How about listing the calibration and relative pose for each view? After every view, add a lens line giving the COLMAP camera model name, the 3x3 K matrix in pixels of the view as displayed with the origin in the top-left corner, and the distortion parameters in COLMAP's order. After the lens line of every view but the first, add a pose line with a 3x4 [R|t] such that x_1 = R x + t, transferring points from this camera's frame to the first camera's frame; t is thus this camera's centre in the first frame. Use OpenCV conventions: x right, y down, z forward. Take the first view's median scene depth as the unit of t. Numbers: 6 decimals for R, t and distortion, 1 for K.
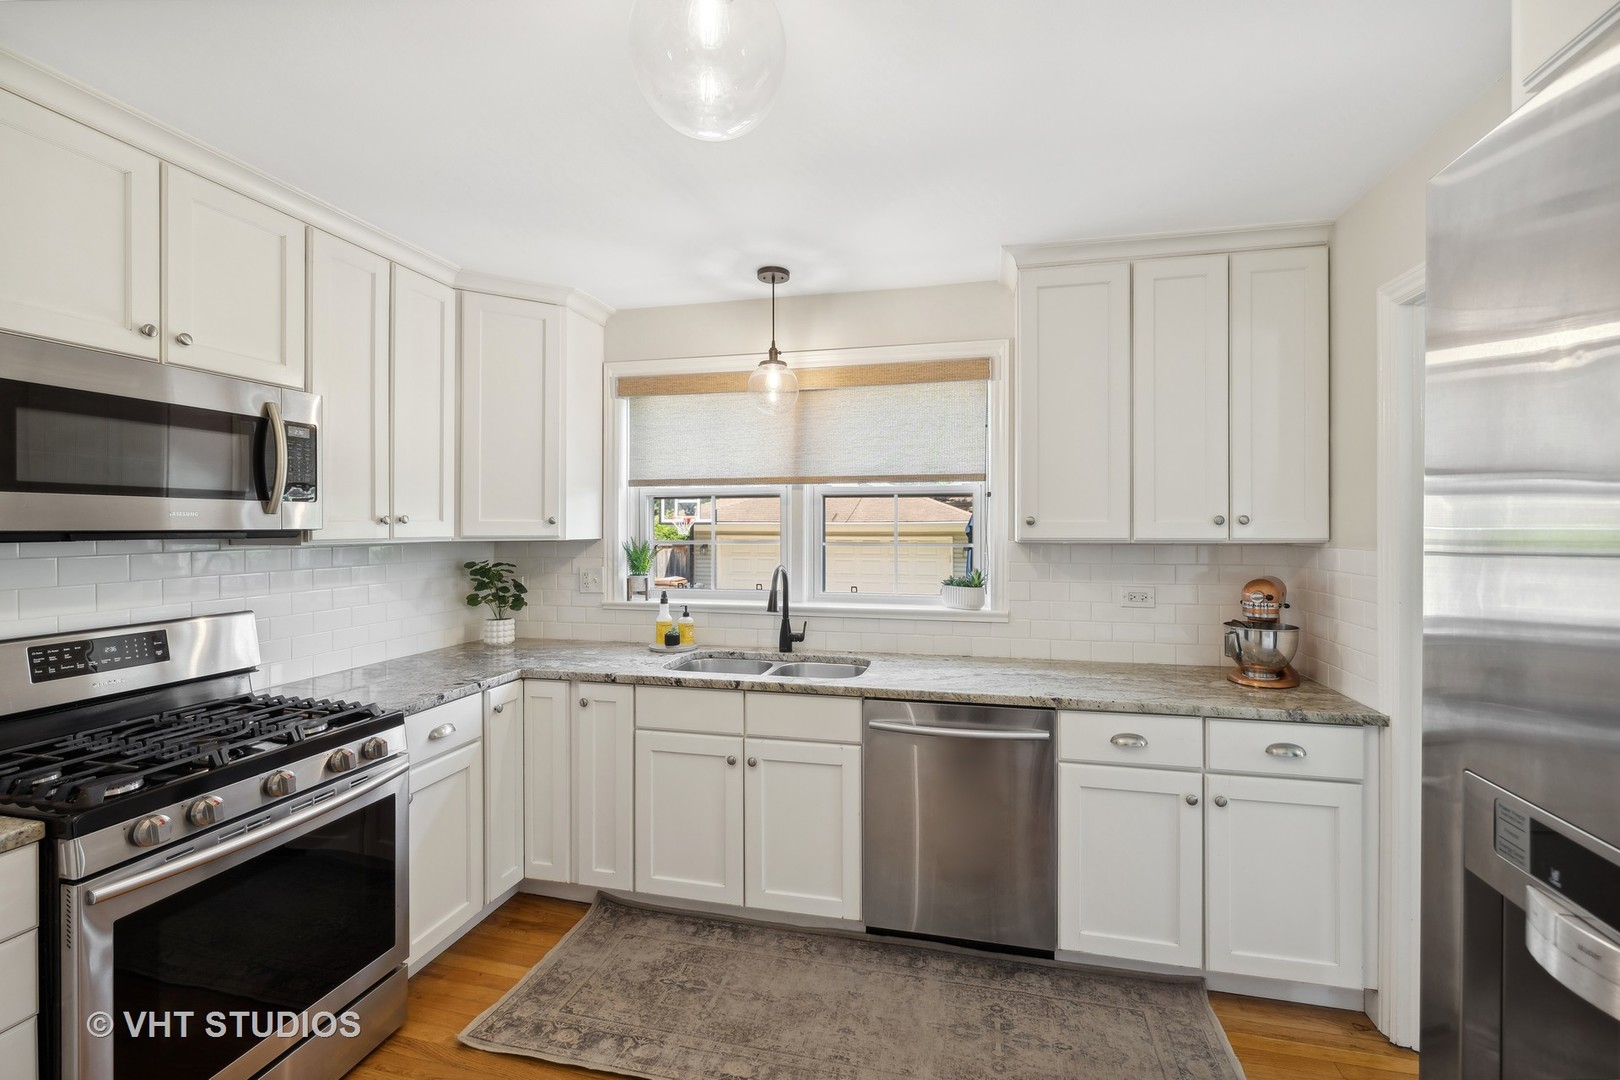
lens RADIAL K [[694.6, 0, 813.8], [0, 694.6, 524.0], [0, 0, 1]] dist [0.001026, -0.000213]
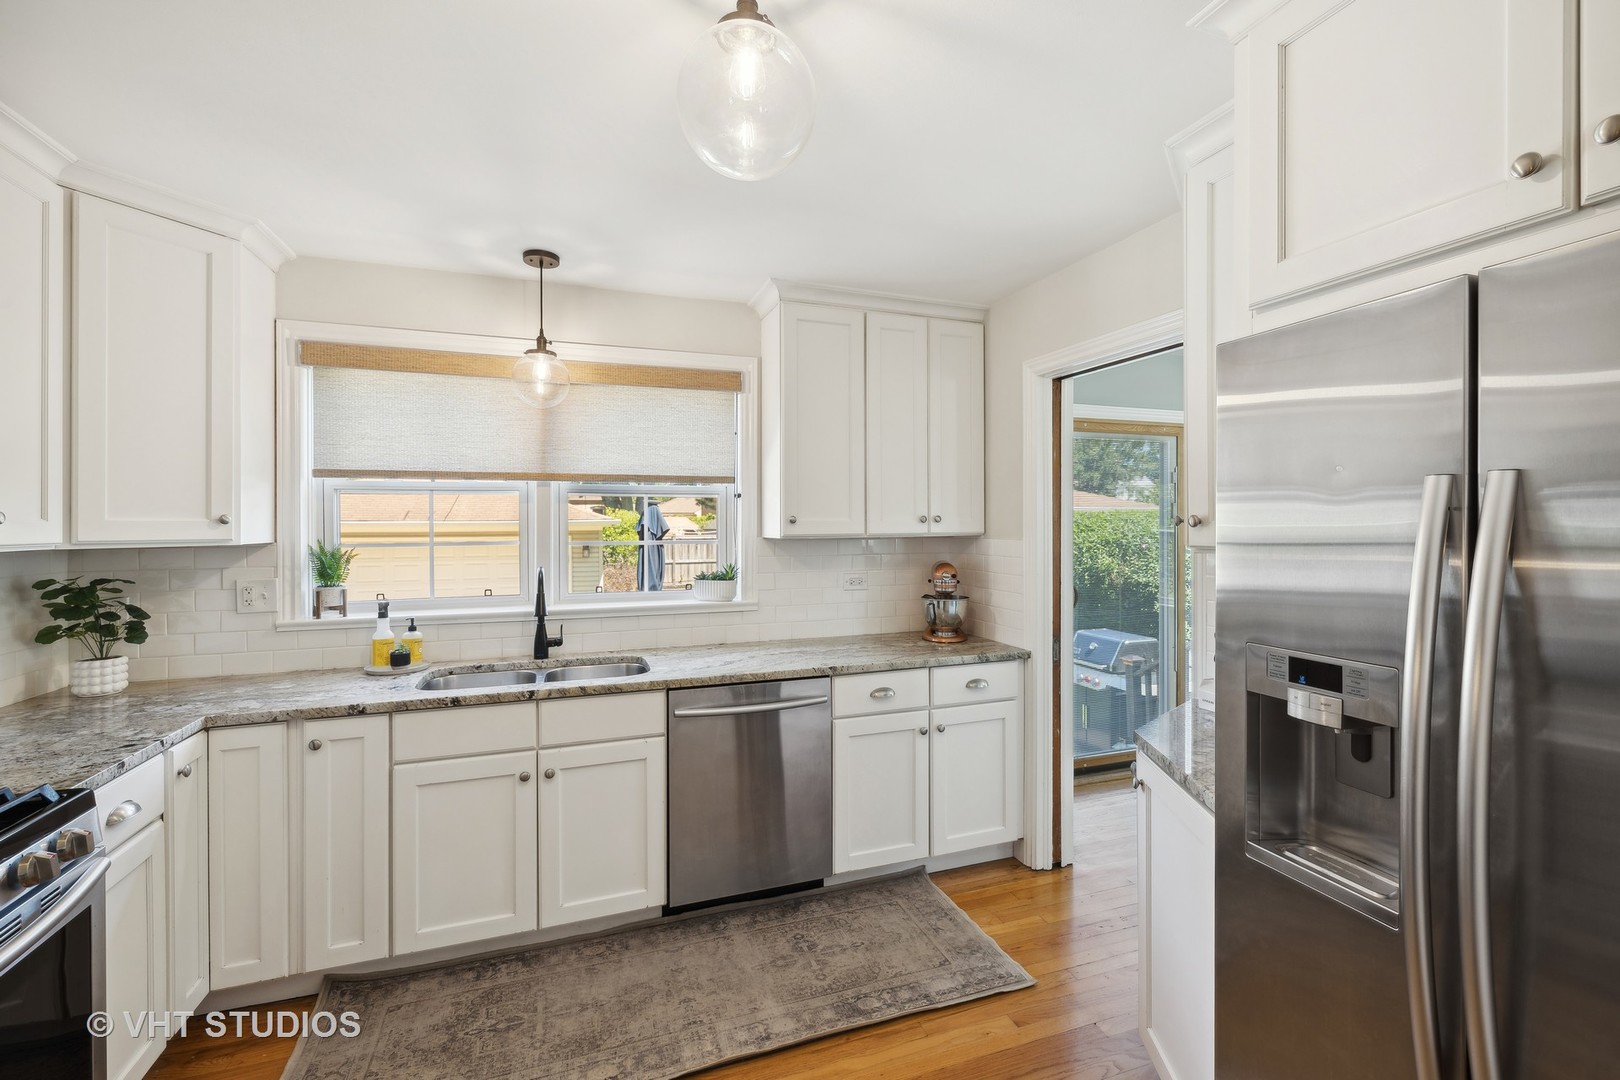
lens RADIAL K [[704.4, 0, 821.3], [0, 704.4, 523.3], [0, 0, 1]] dist [0.001740, -0.000191]
pose [[0.834014, -0.003325, 0.551733, -0.306376], [0.002487, 0.999994, 0.002268, -0.001060], [-0.551738, -0.000519, 0.834018, -0.008677]]
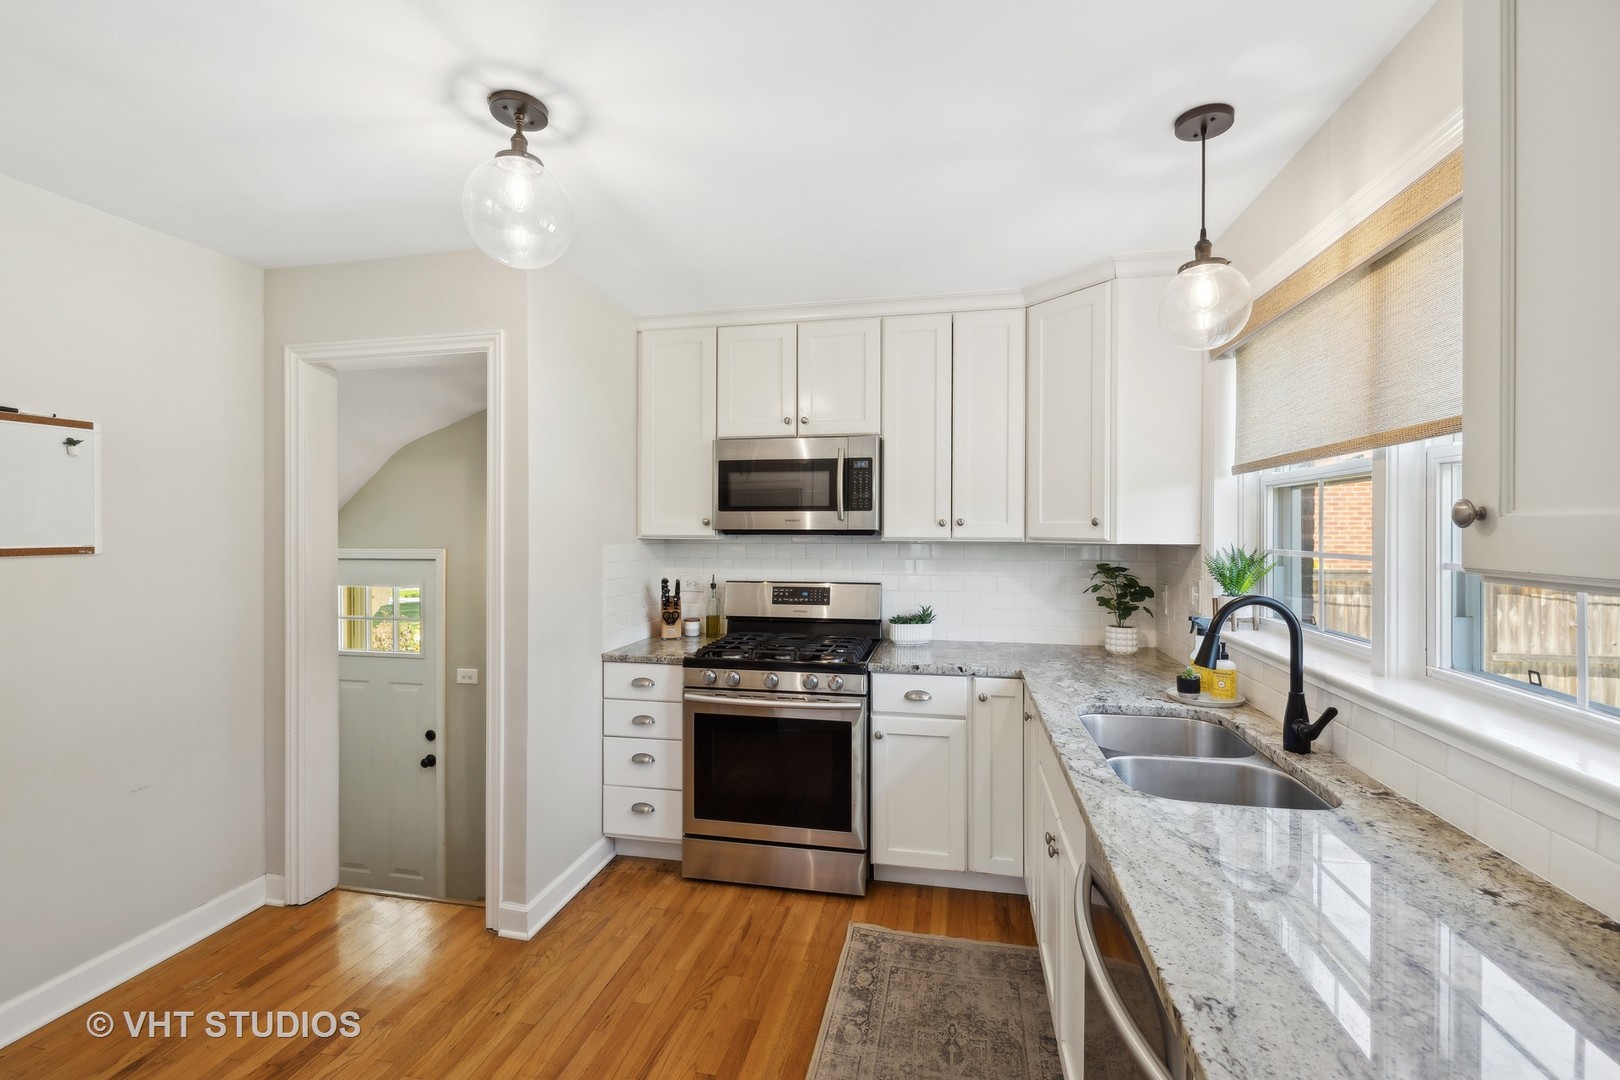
lens RADIAL K [[695.5, 0, 812.5], [0, 695.5, 528.9], [0, 0, 1]] dist [0.000153, -0.000016]
pose [[0.028821, 0.001058, -0.999584, 0.626534], [-0.000317, 0.999999, 0.001049, 0.004010], [0.999585, 0.000287, 0.028822, 0.718773]]
